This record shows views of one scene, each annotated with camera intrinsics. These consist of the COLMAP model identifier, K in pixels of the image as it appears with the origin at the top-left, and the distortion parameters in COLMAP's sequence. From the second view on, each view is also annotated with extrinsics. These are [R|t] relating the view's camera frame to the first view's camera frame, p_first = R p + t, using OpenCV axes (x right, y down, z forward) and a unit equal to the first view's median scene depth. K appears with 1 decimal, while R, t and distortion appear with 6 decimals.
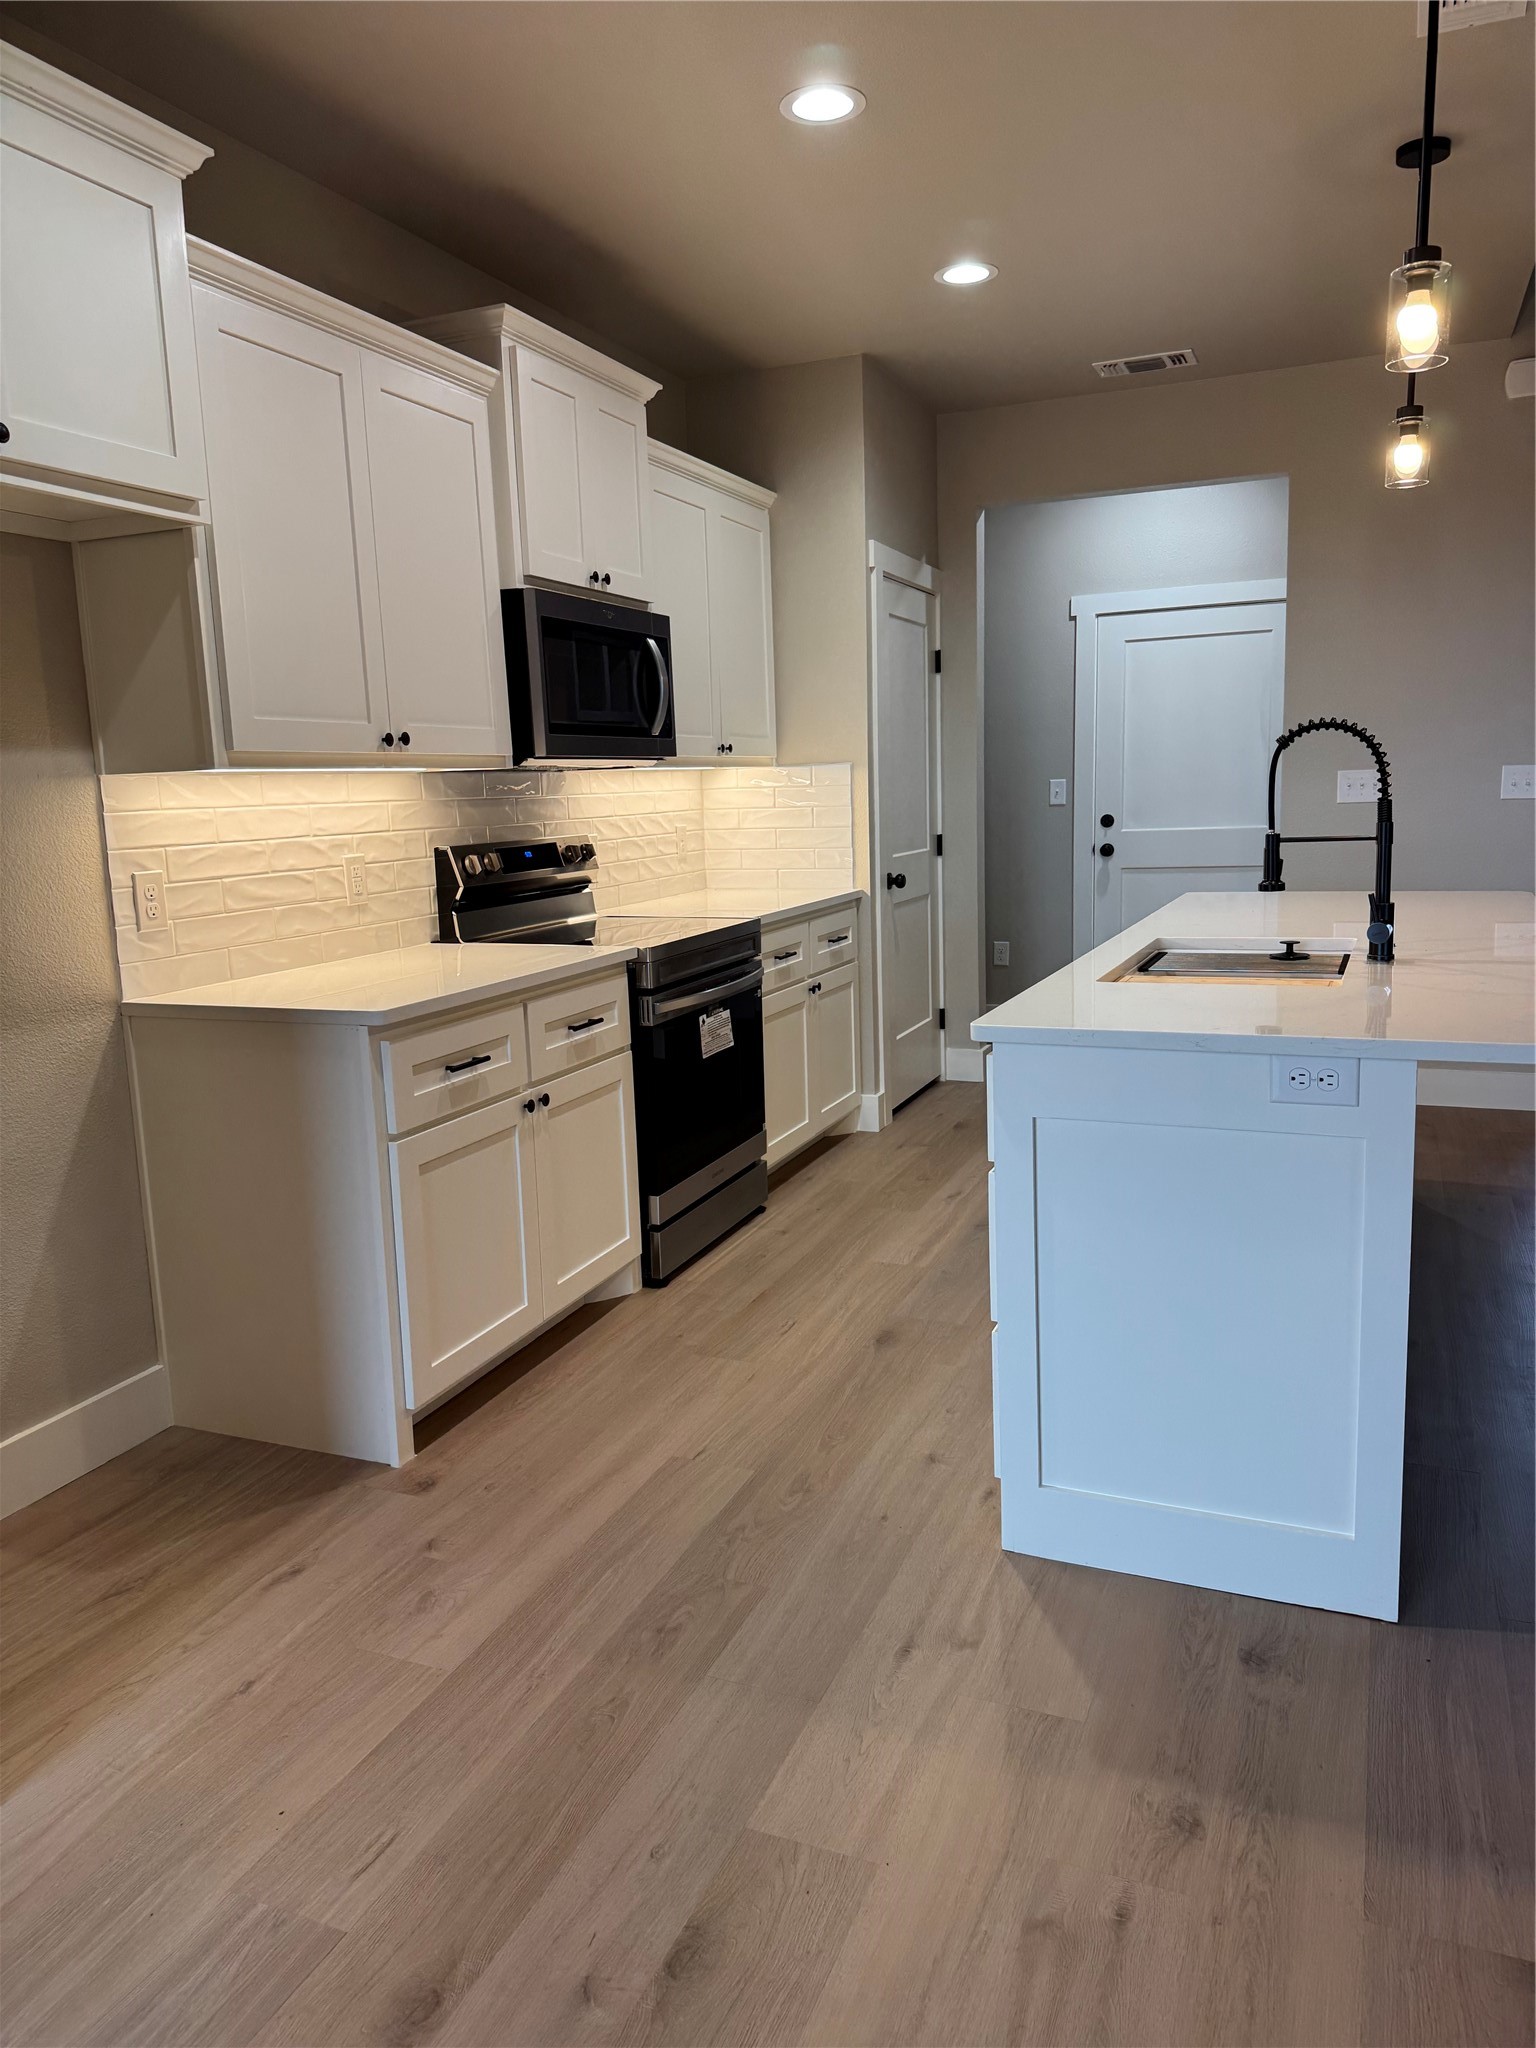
lens RADIAL K [[1436.3, 0, 754.6], [0, 1436.3, 1010.2], [0, 0, 1]] dist [0.063136, -0.036258]
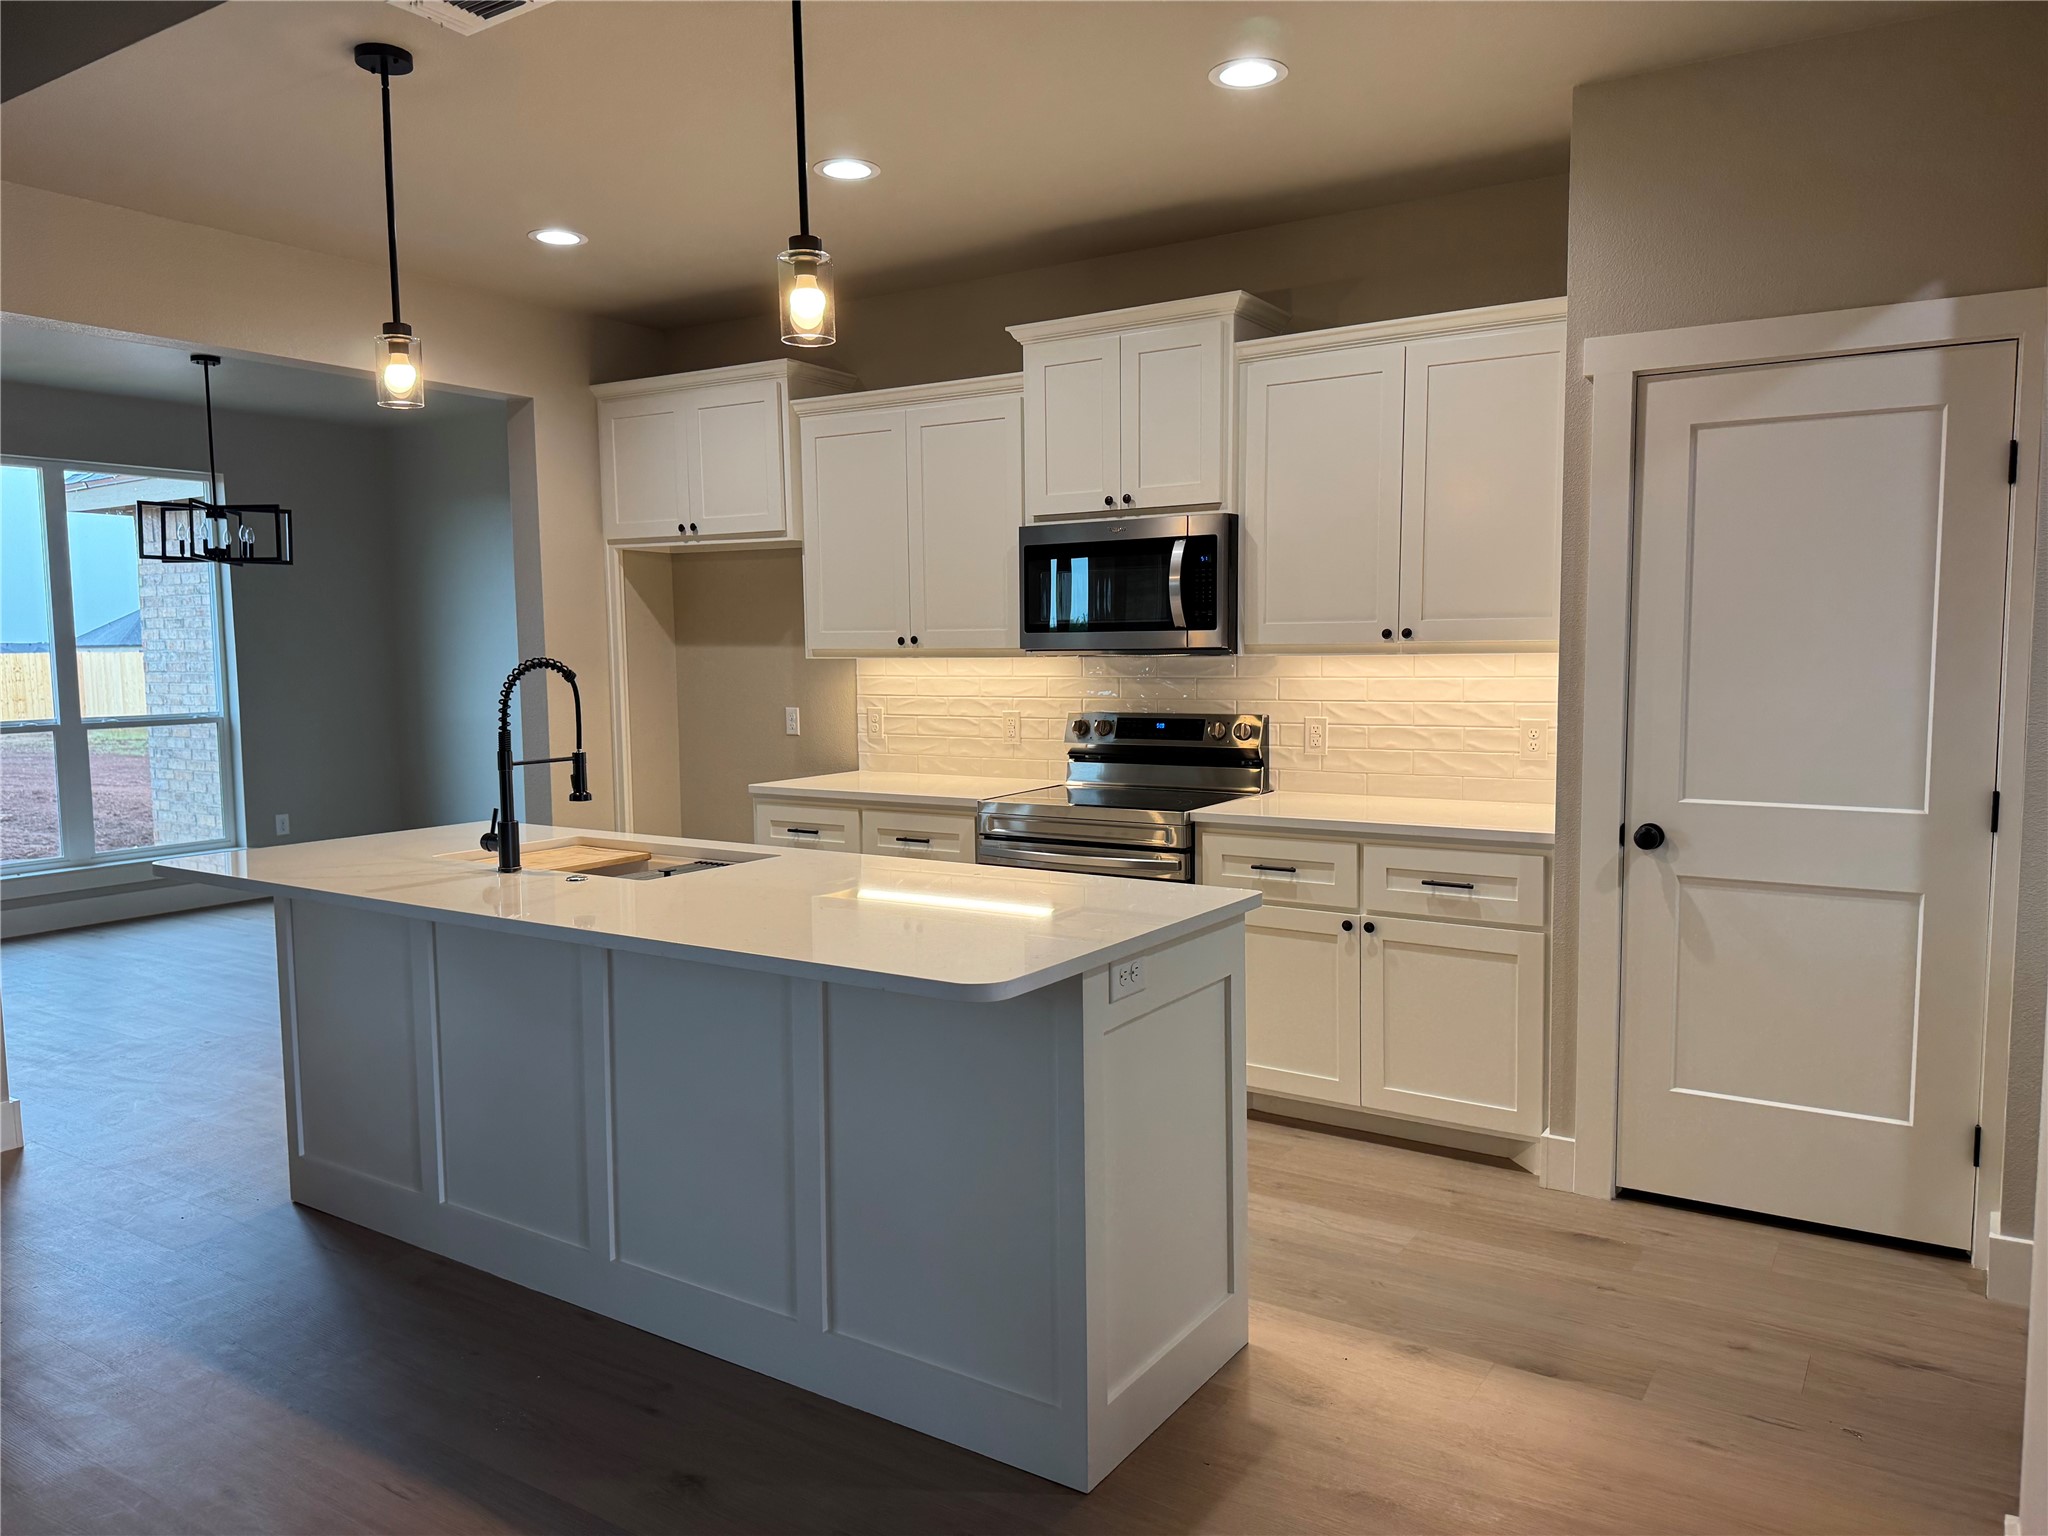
lens RADIAL K [[1436.3, 0, 1019.8], [0, 1436.3, 771.7], [0, 0, 1]] dist [0.063136, -0.036258]
pose [[-0.178392, 0.123655, -0.976159, 1.201599], [-0.134845, 0.979640, 0.148739, -0.272422], [0.974676, 0.158164, -0.158085, 1.270794]]
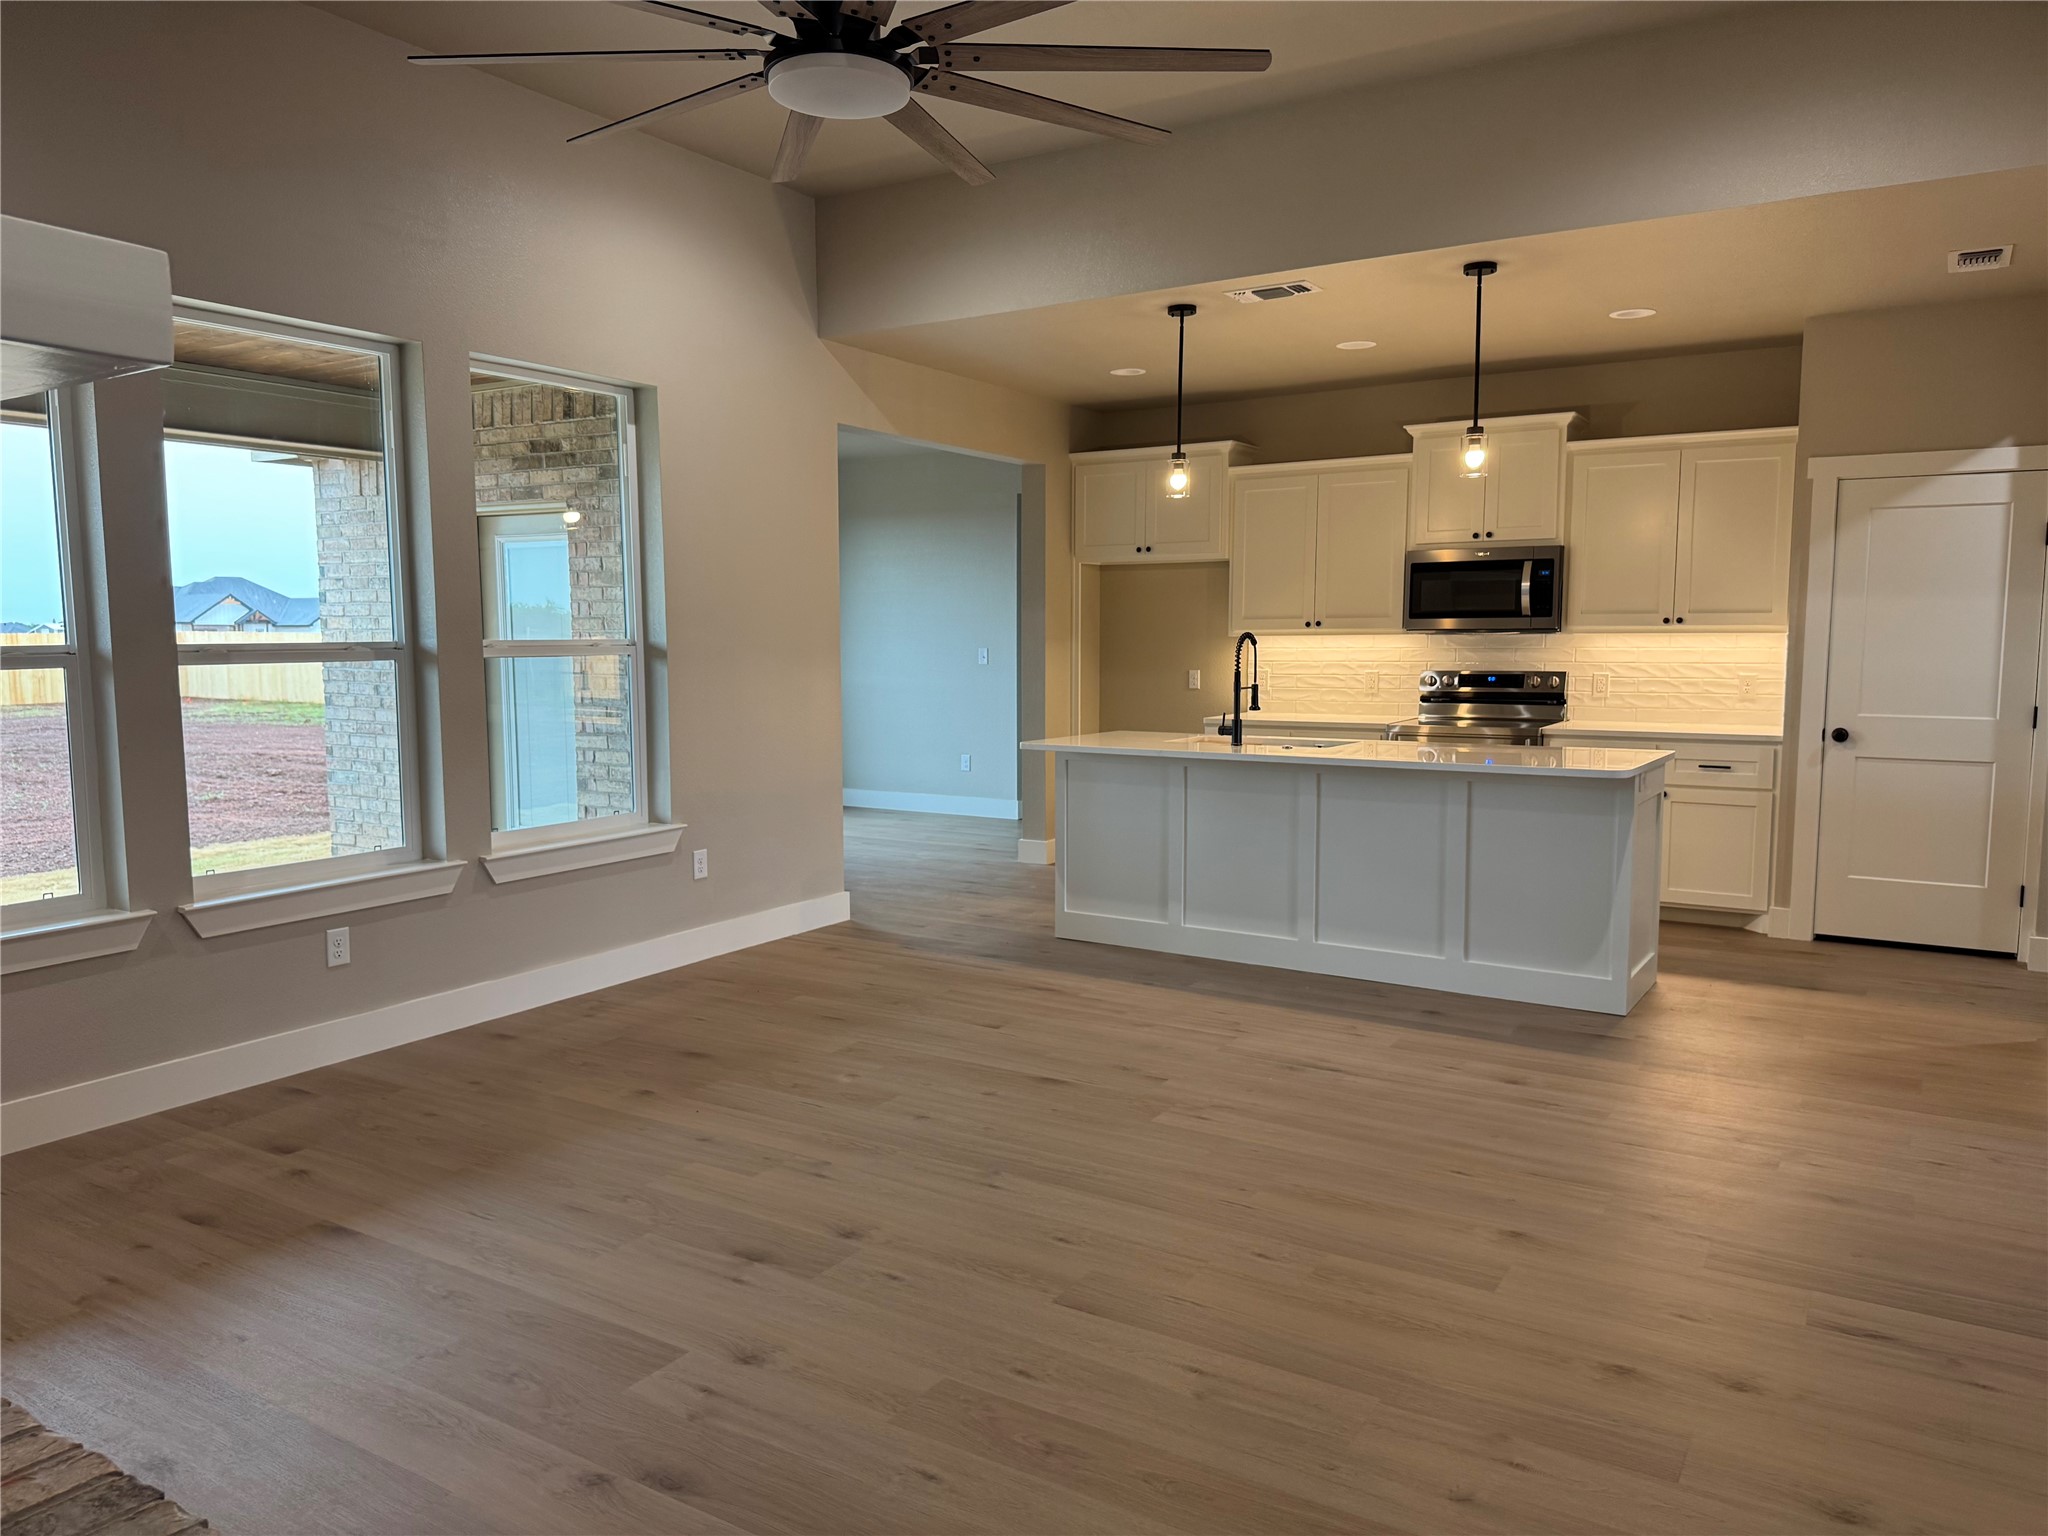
lens RADIAL K [[1436.3, 0, 1026.2], [0, 1436.3, 776.4], [0, 0, 1]] dist [0.063136, -0.036258]
pose [[-0.157111, 0.135115, -0.978294, 2.081451], [-0.144578, 0.976777, 0.158124, -0.228381], [0.976941, 0.166283, -0.133928, 0.810256]]
